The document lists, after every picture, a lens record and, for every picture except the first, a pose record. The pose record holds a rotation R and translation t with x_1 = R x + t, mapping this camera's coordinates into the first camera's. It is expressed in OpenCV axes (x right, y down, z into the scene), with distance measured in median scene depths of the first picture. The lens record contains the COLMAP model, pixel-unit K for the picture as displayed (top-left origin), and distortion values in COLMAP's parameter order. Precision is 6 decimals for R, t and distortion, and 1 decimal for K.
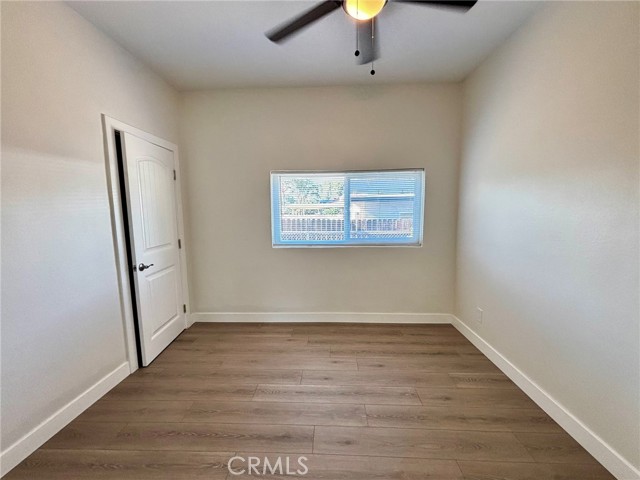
lens RADIAL K [[259.4, 0, 320.0], [0, 259.4, 240.9], [0, 0, 1]] dist [0.004121, -0.000881]
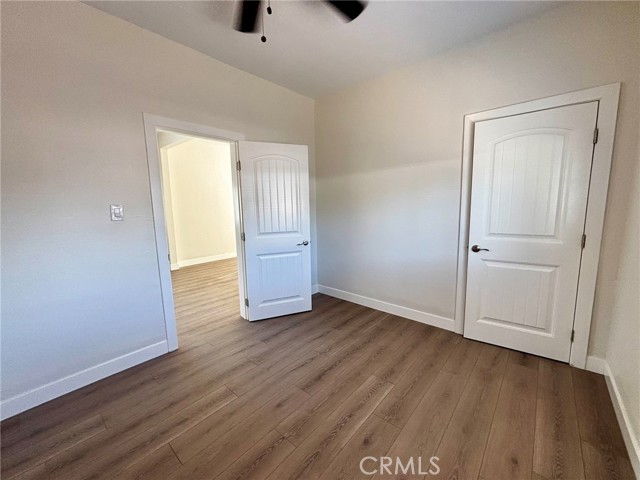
lens RADIAL K [[259.4, 0, 317.9], [0, 259.4, 237.8], [0, 0, 1]] dist [0.004121, -0.000881]
pose [[-0.629006, 0.130696, -0.766335, 0.457531], [-0.058281, 0.975065, 0.214130, -0.115596], [0.775212, 0.179352, -0.605705, 0.989667]]
